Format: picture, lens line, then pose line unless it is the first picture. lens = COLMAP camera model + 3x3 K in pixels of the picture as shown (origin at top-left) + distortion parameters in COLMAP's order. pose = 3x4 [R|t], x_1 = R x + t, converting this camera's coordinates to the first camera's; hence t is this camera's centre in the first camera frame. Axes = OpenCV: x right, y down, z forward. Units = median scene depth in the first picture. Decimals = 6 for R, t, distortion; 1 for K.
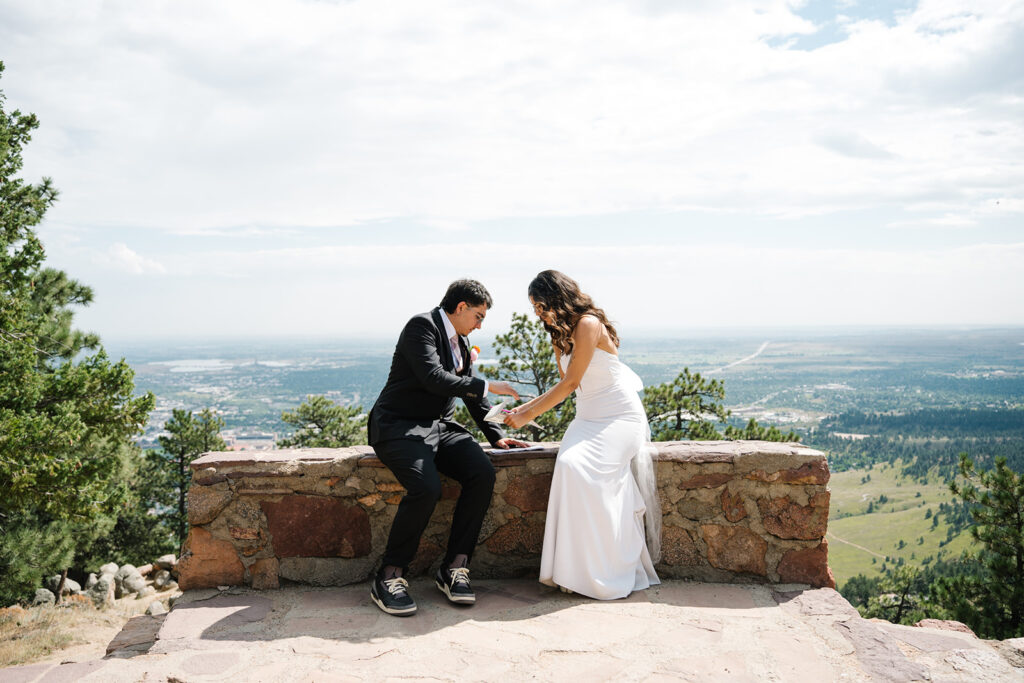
lens RADIAL K [[775.1, 0, 512.0], [0, 775.1, 341.5], [0, 0, 1]] dist [-0.004125, -0.002264]
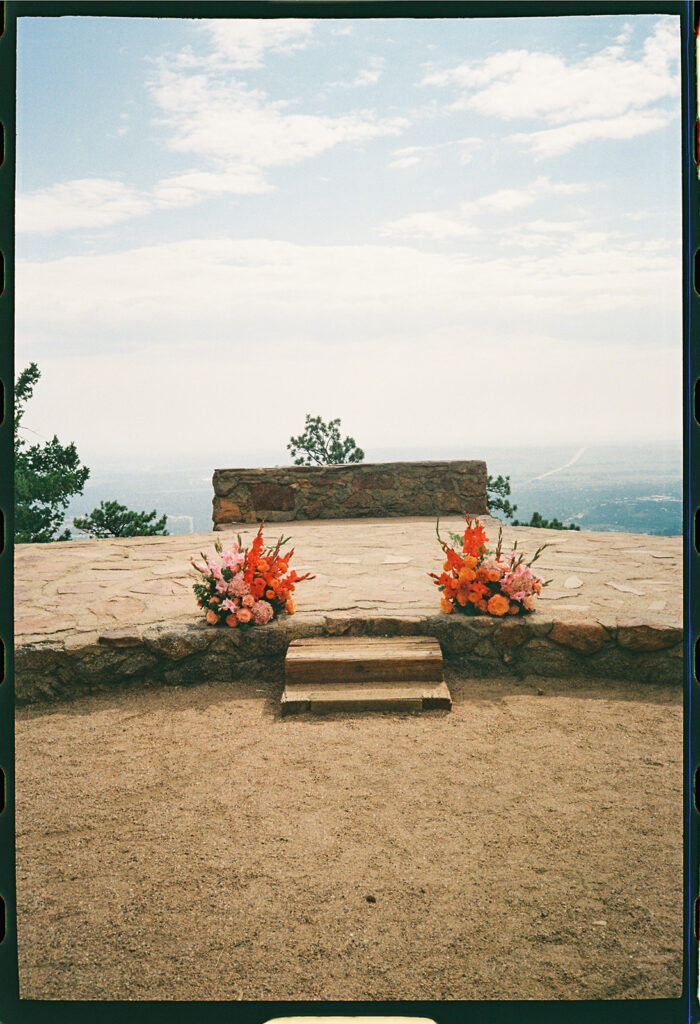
lens RADIAL K [[1000.7, 0, 350.0], [0, 1000.7, 512.0], [0, 0, 1]] dist [0.087892, -0.171442]
pose [[0.997280, -0.020532, 0.070787, -0.038211], [0.016725, 0.998403, 0.053954, 0.020636], [-0.071781, -0.052623, 0.996031, -0.333363]]
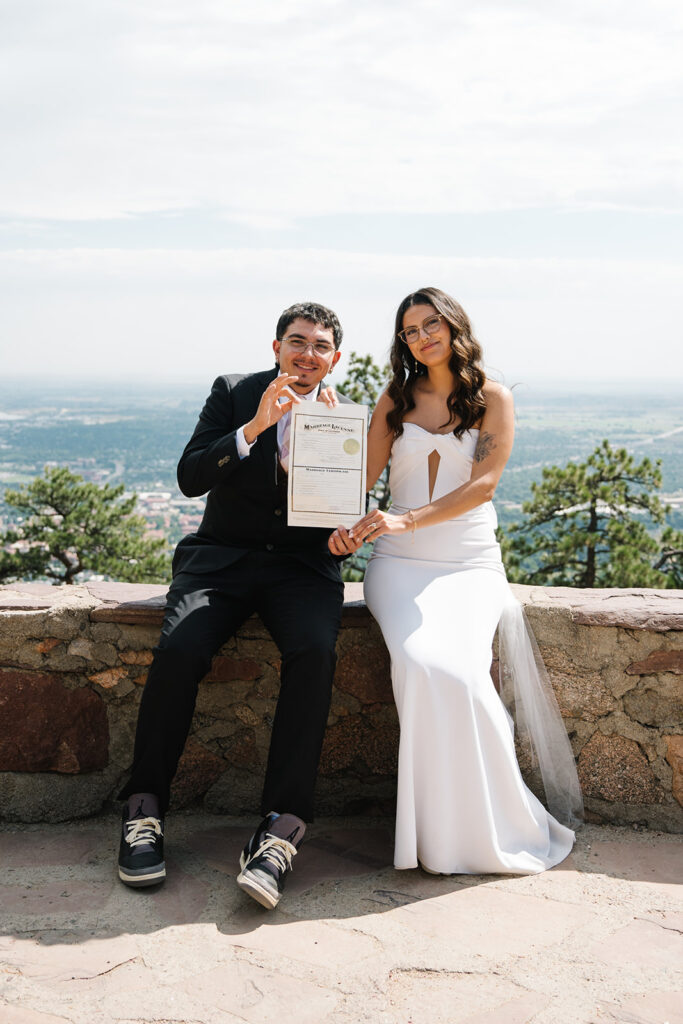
lens RADIAL K [[1122.0, 0, 342.1], [0, 1122.0, 377.7], [0, 0, 1]] dist [0.002497, -0.010886]
pose [[0.999692, 0.024243, -0.005220, -0.000693], [-0.024302, 0.999638, -0.011547, -0.003565], [0.004938, 0.011670, 0.999920, 0.021920]]
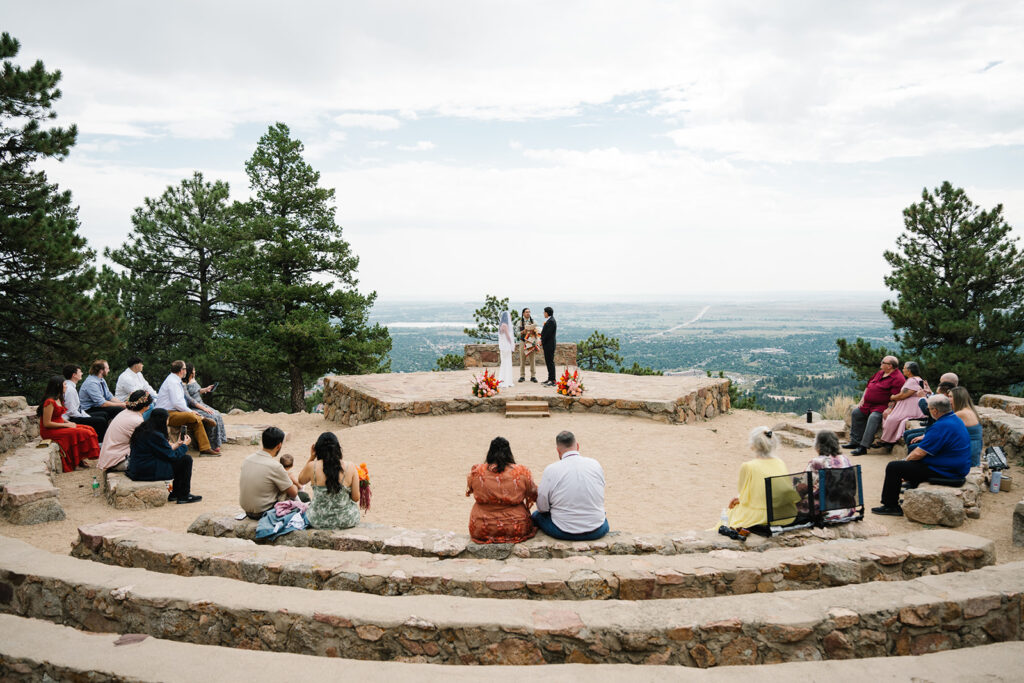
lens RADIAL K [[1043.5, 0, 510.6], [0, 1043.5, 300.2], [0, 0, 1]] dist [0.008880, -0.025781]
pose [[0.996939, 0.005960, 0.077960, -0.114876], [-0.006221, 0.999976, 0.003108, -0.033410], [-0.077940, -0.003584, 0.996952, -1.106235]]
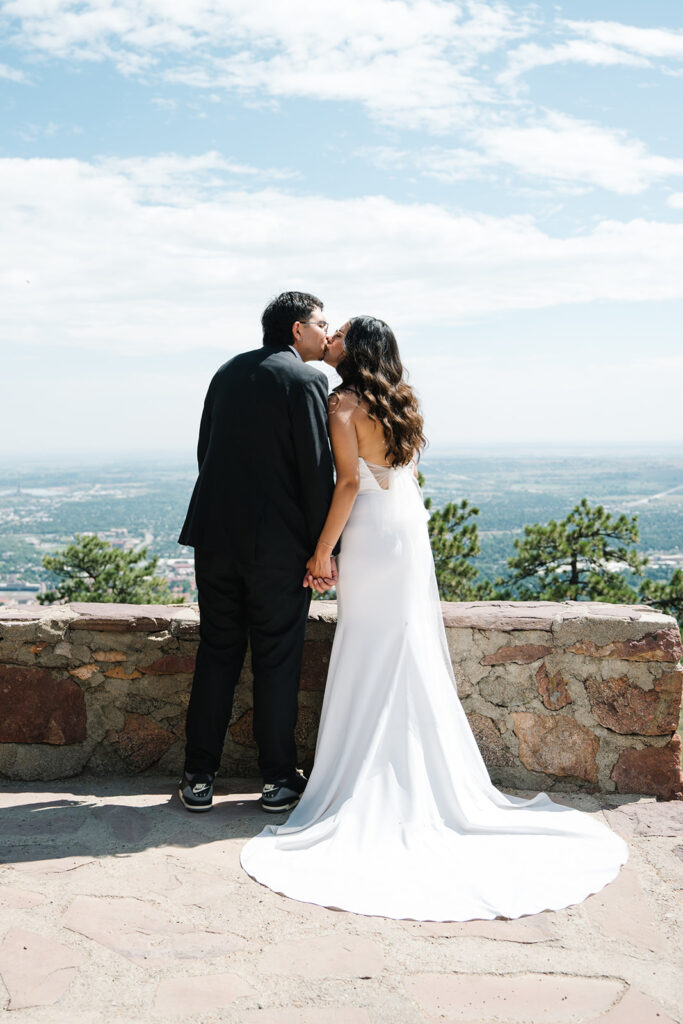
lens RADIAL K [[1043.5, 0, 257.8], [0, 1043.5, 433.0], [0, 0, 1]] dist [0.008880, -0.025781]
pose [[0.995187, -0.004929, -0.097872, 0.016194], [0.002225, 0.999613, -0.027714, -0.001512], [0.097971, 0.027363, 0.994813, -0.008053]]
